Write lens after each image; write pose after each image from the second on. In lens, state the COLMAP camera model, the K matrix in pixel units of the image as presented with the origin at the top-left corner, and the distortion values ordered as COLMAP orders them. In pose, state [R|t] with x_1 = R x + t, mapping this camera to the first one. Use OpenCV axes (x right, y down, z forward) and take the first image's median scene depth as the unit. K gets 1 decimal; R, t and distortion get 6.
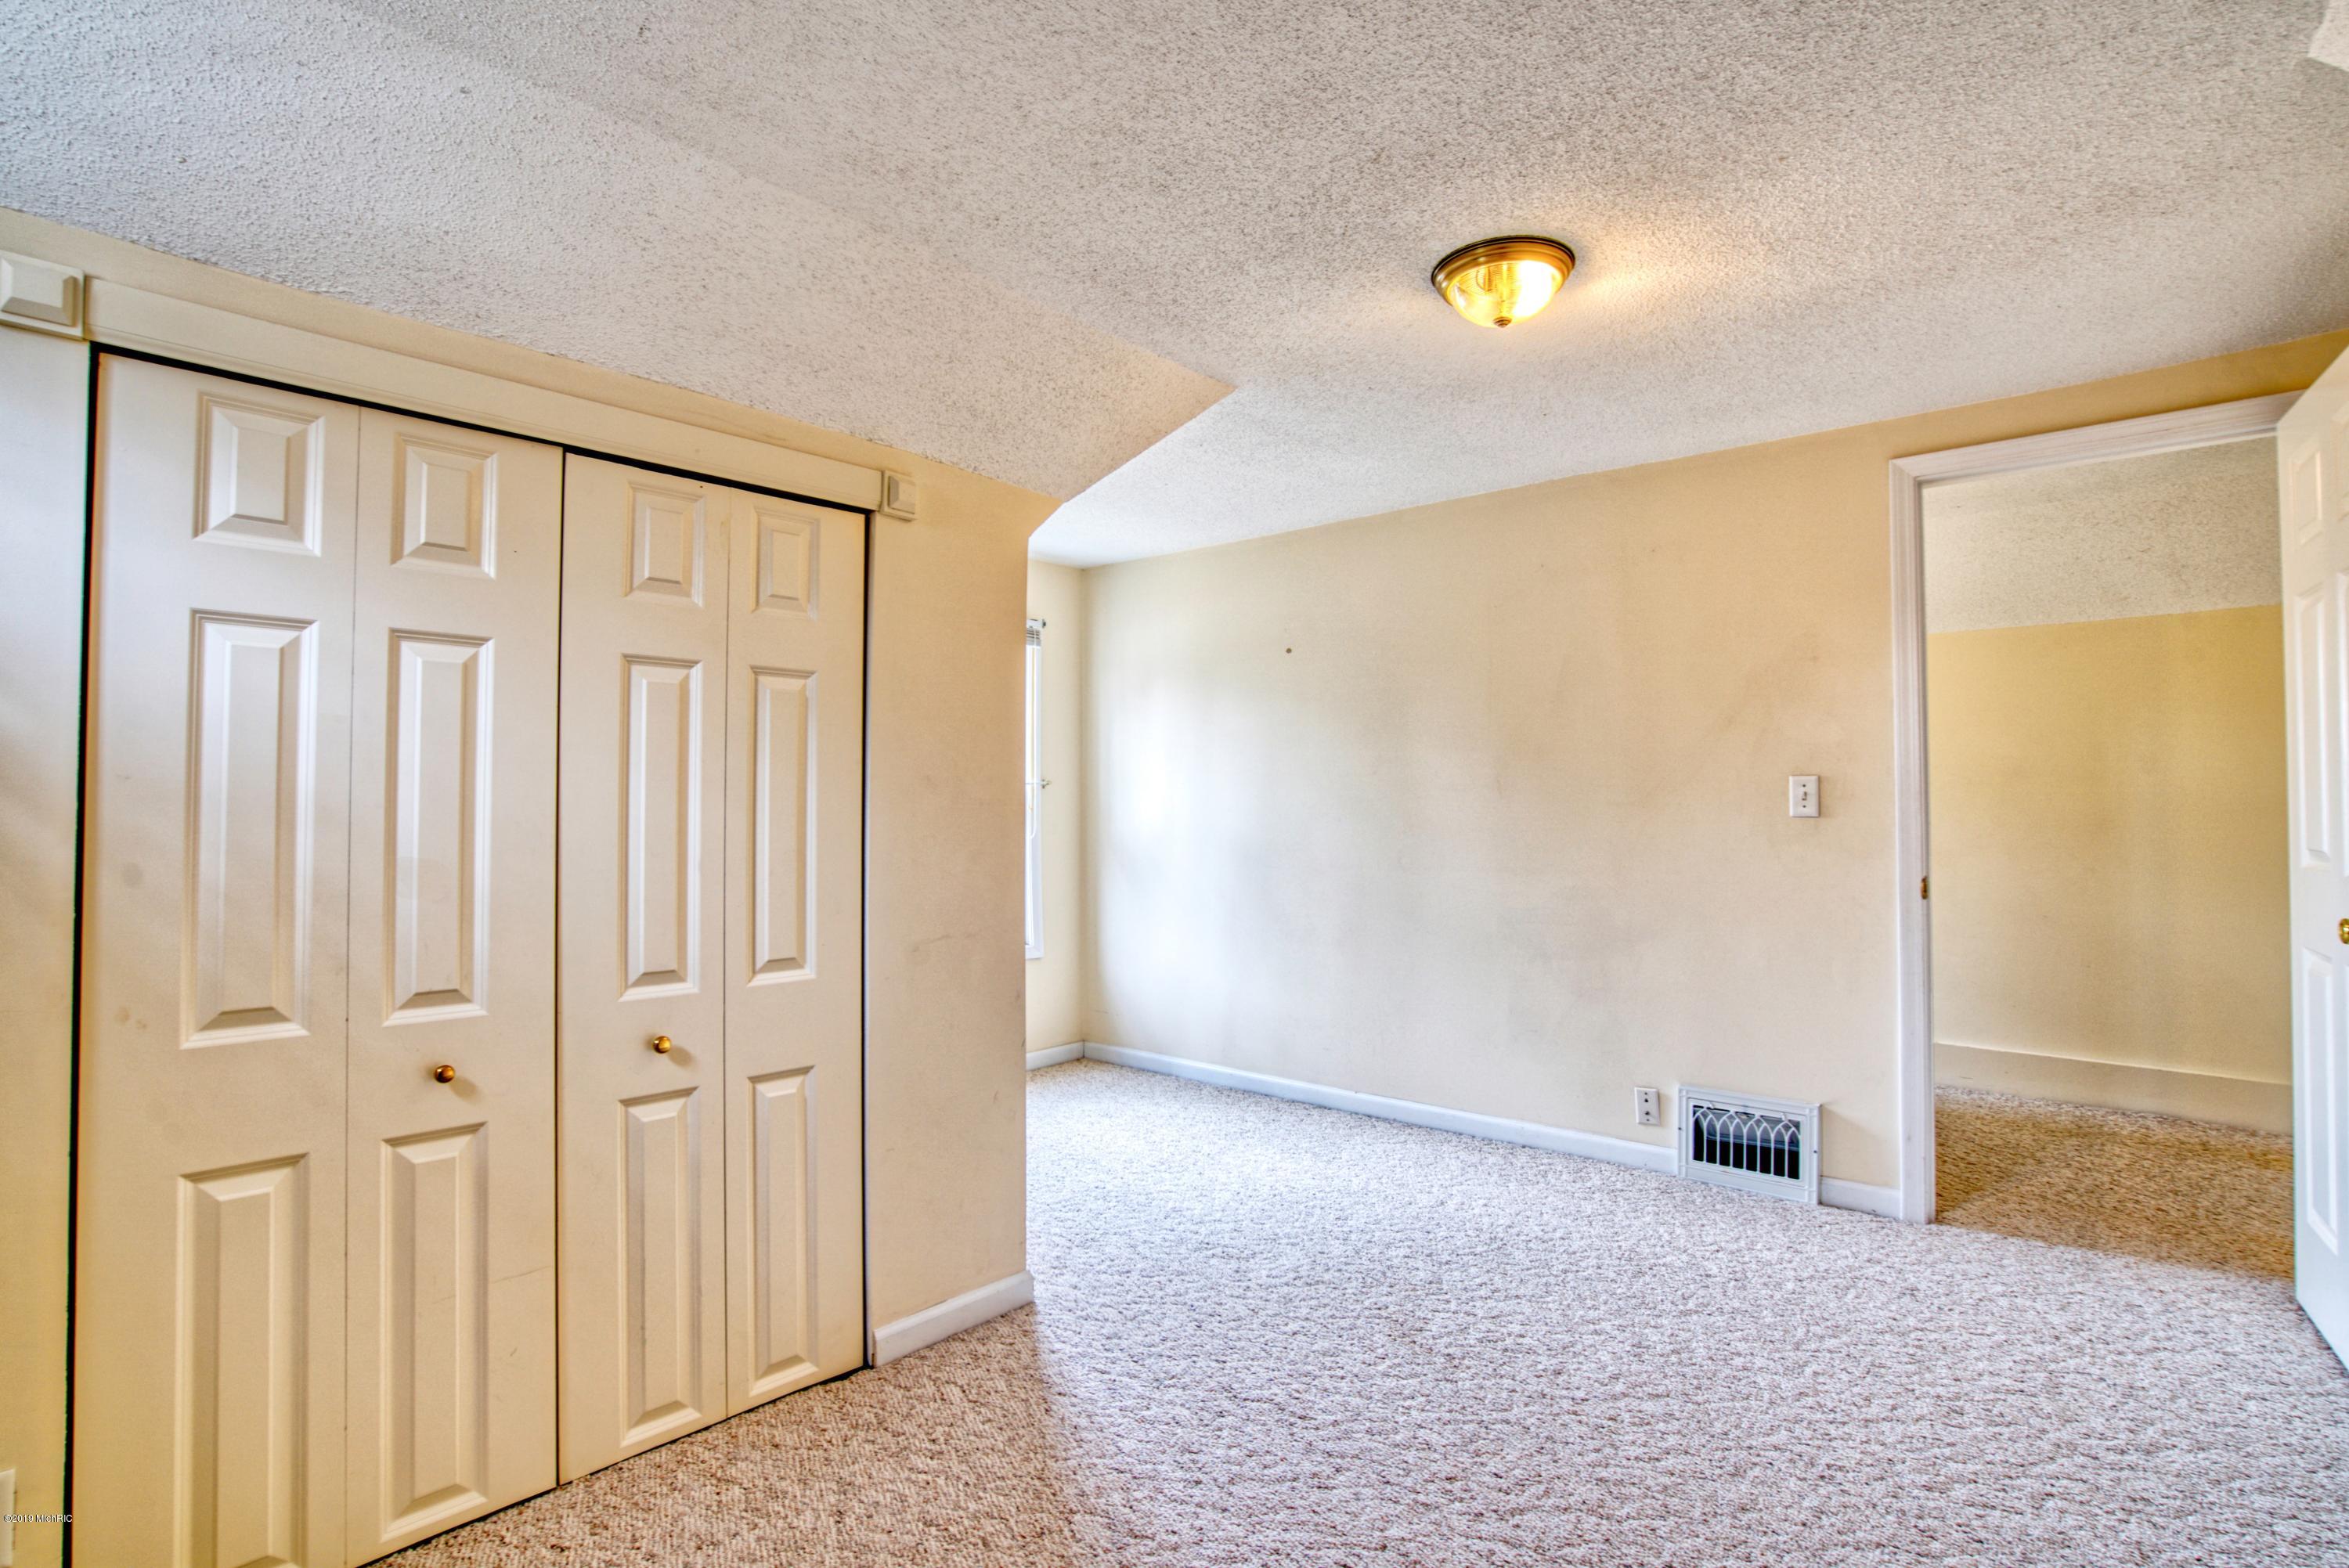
lens RADIAL K [[1083.6, 0, 1178.2], [0, 1083.6, 780.2], [0, 0, 1]] dist [-0.062550, 0.025198]
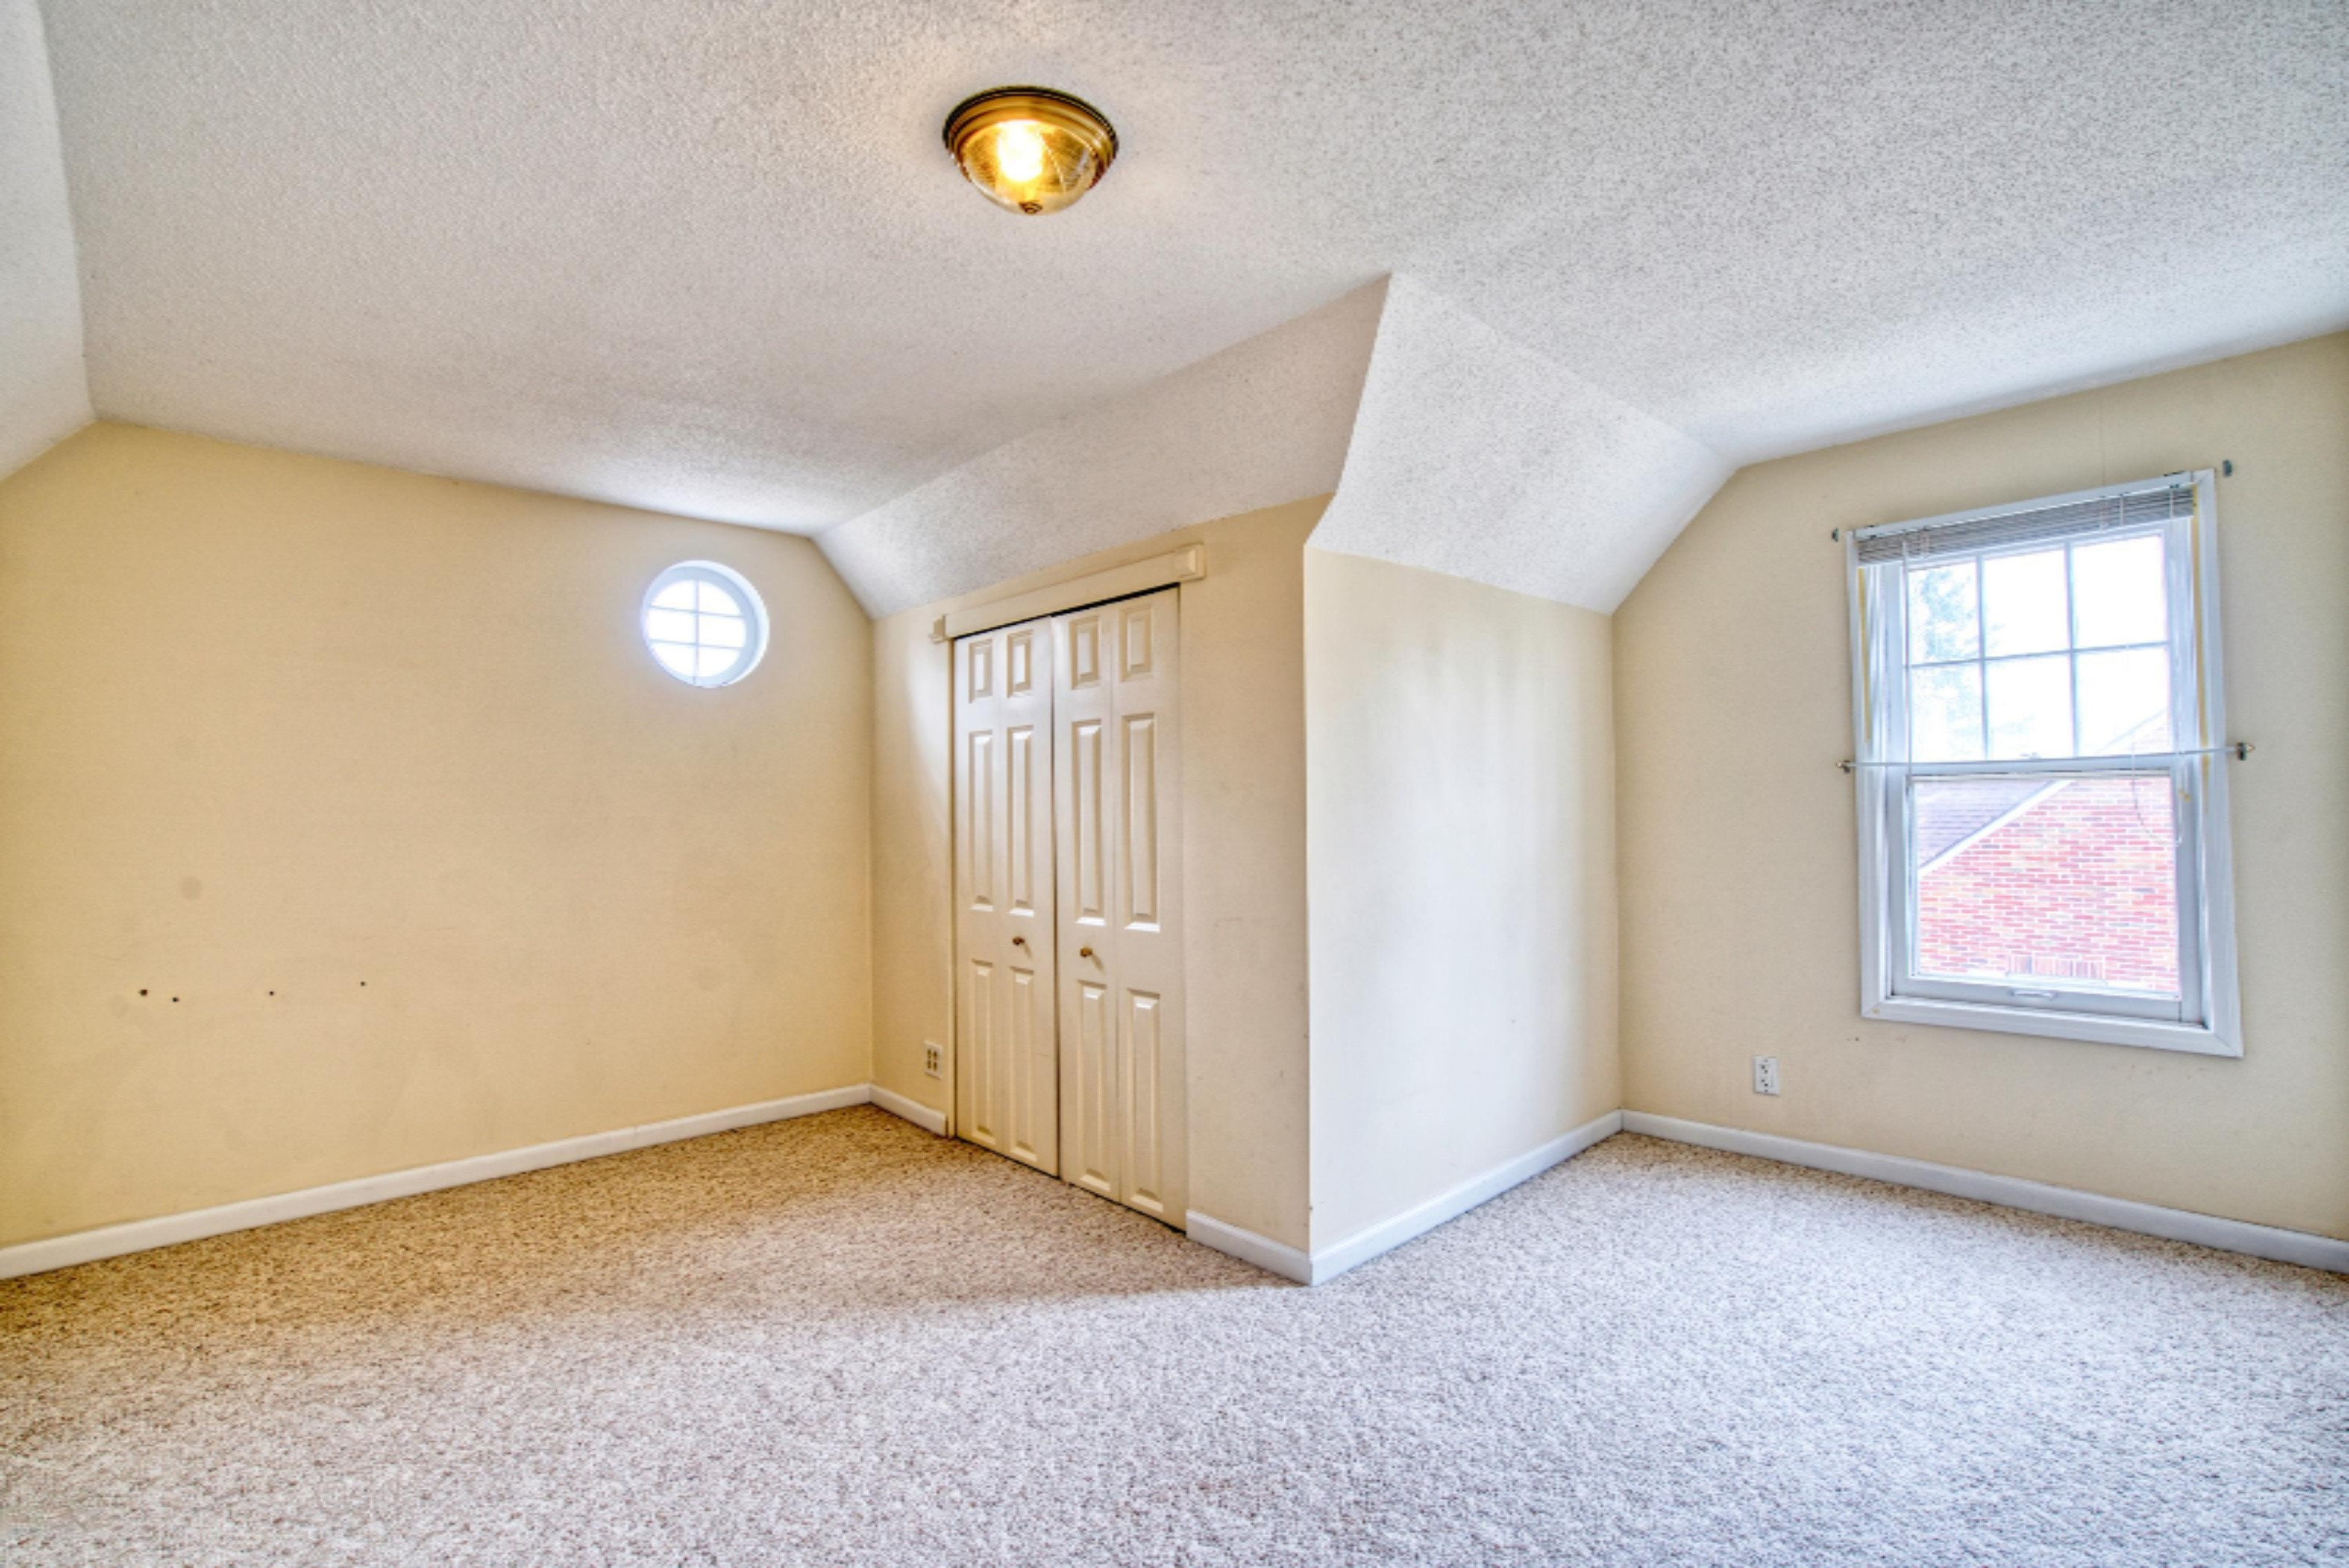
lens RADIAL K [[1083.6, 0, 1178.2], [0, 1083.6, 780.2], [0, 0, 1]] dist [-0.062550, 0.025198]
pose [[-0.078192, -0.024699, -0.996632, 1.161170], [0.040550, 0.998787, -0.027933, 0.030229], [0.996113, -0.042597, -0.077095, 1.238458]]
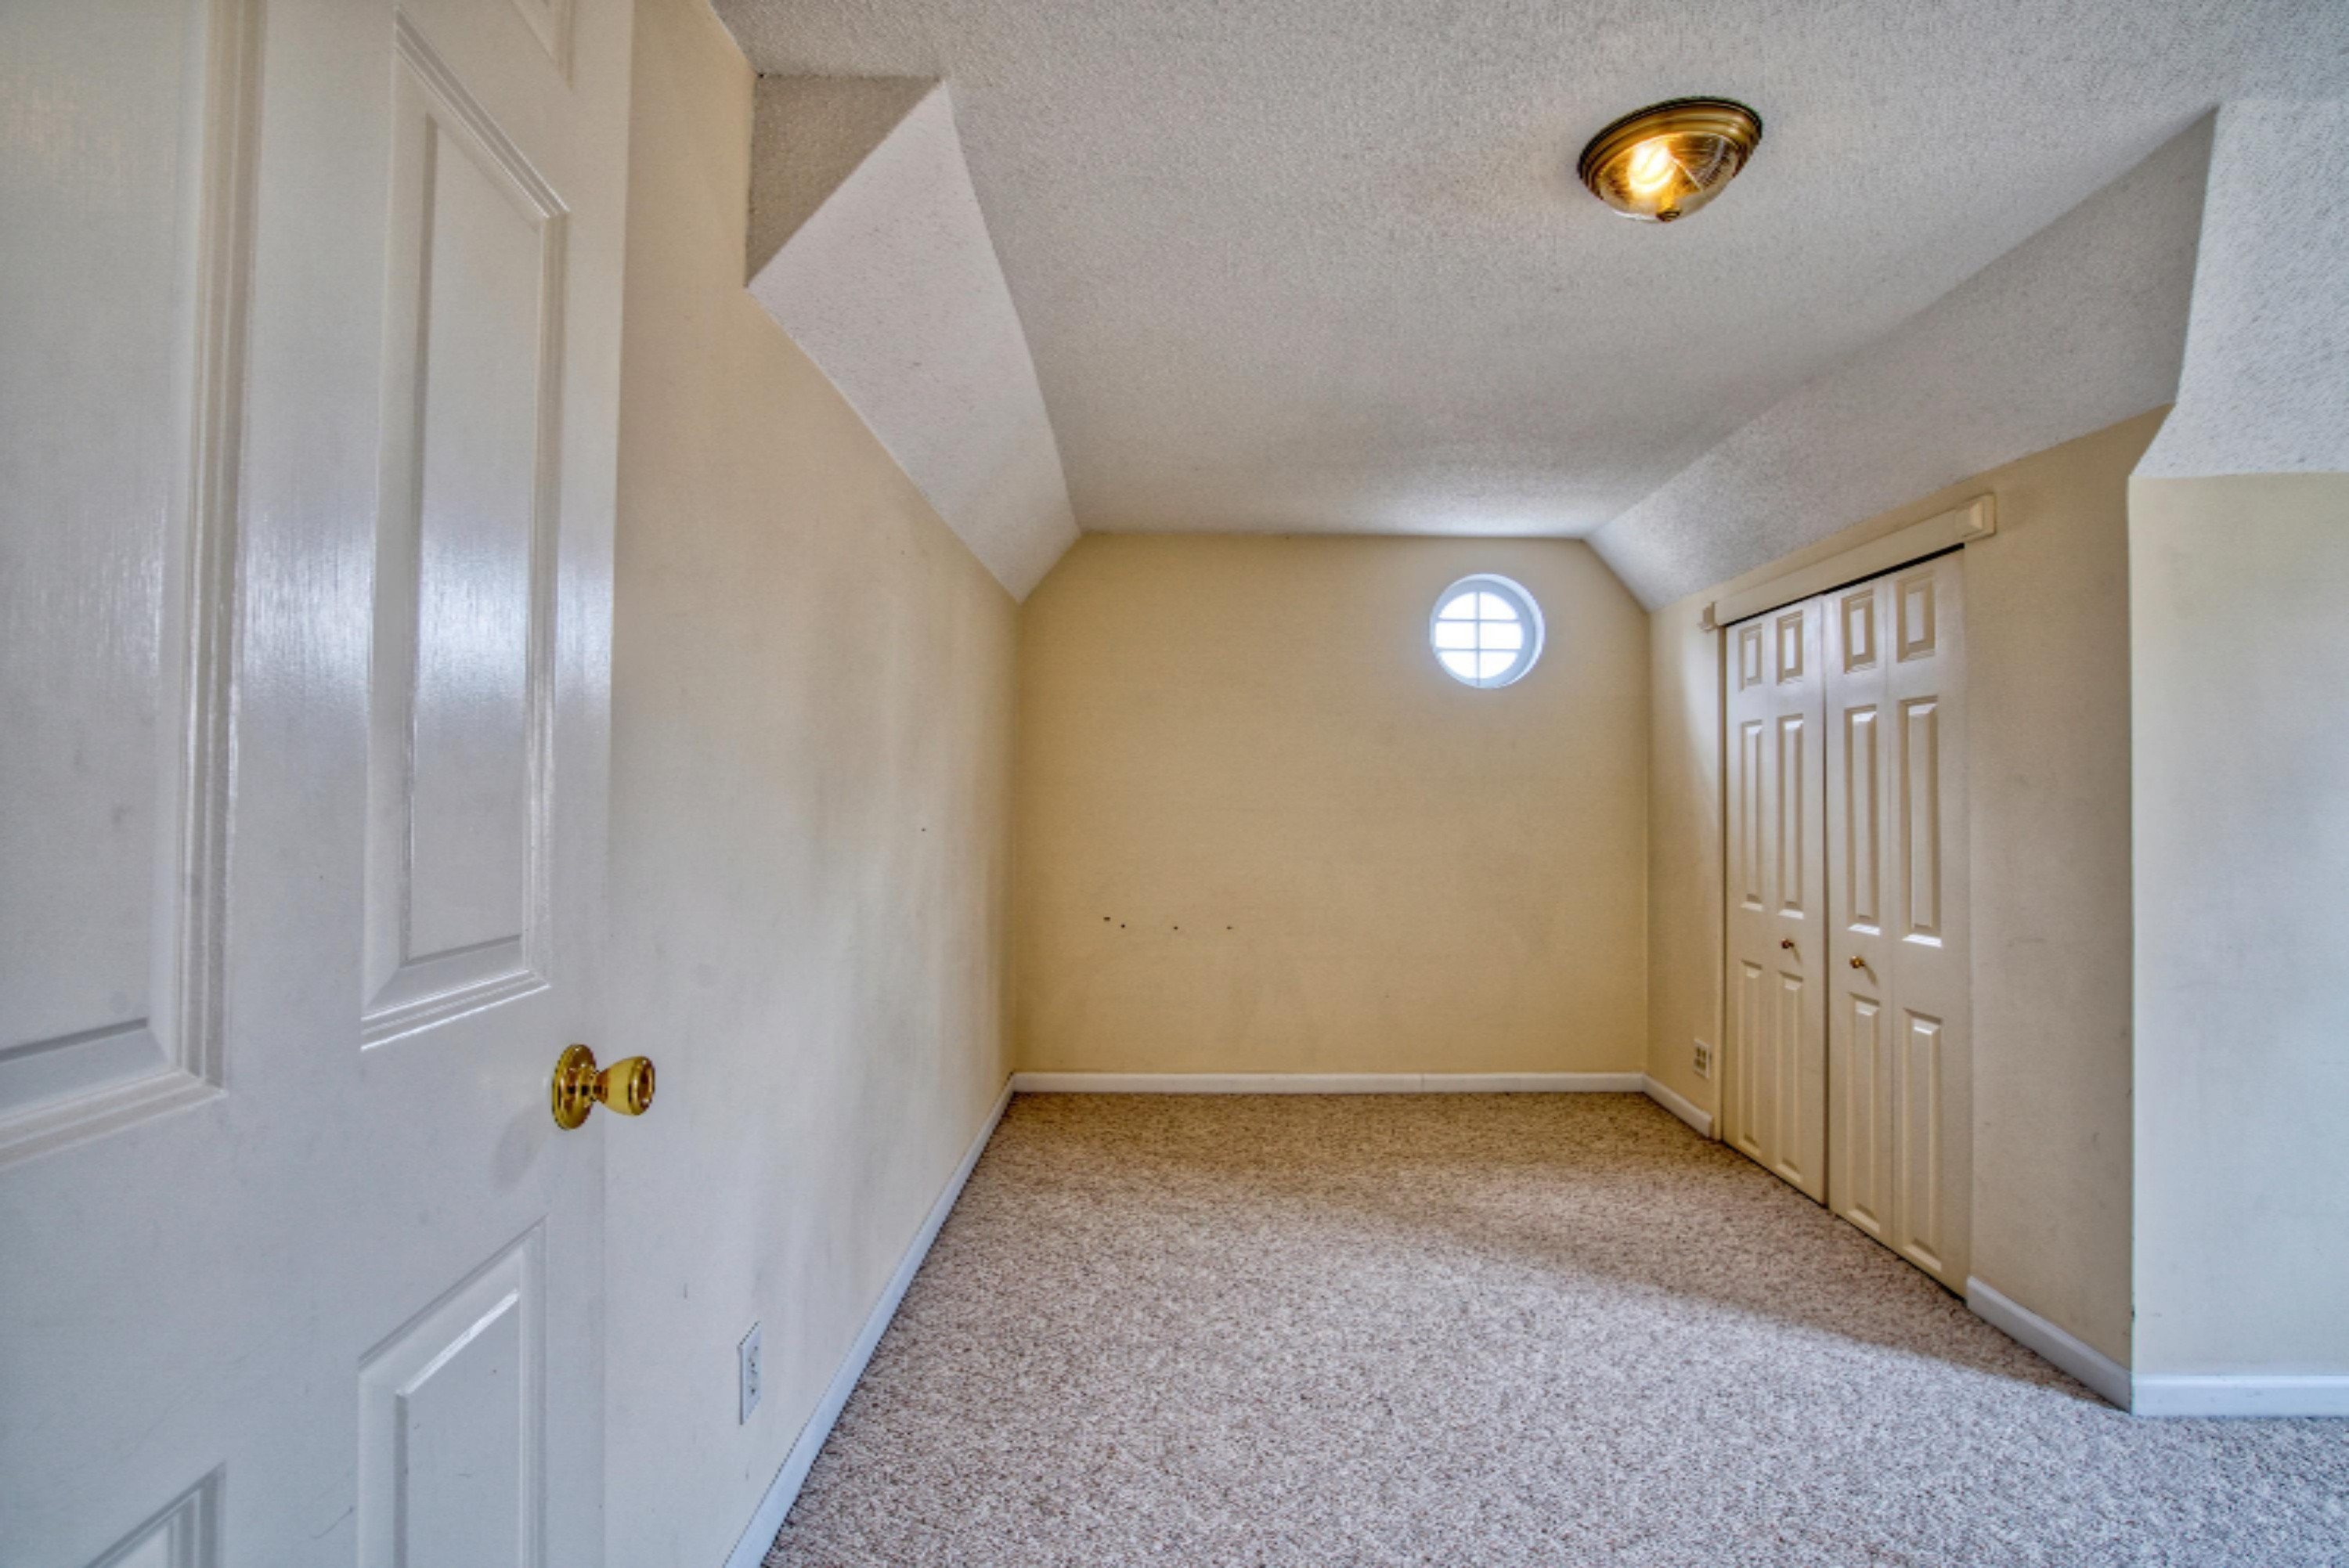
lens RADIAL K [[1083.6, 0, 1178.2], [0, 1083.6, 780.2], [0, 0, 1]] dist [-0.062550, 0.025198]
pose [[-0.742720, -0.015672, -0.669419, 1.197930], [0.014586, 0.999110, -0.039574, 0.032478], [0.669443, -0.039157, -0.741831, 1.424521]]
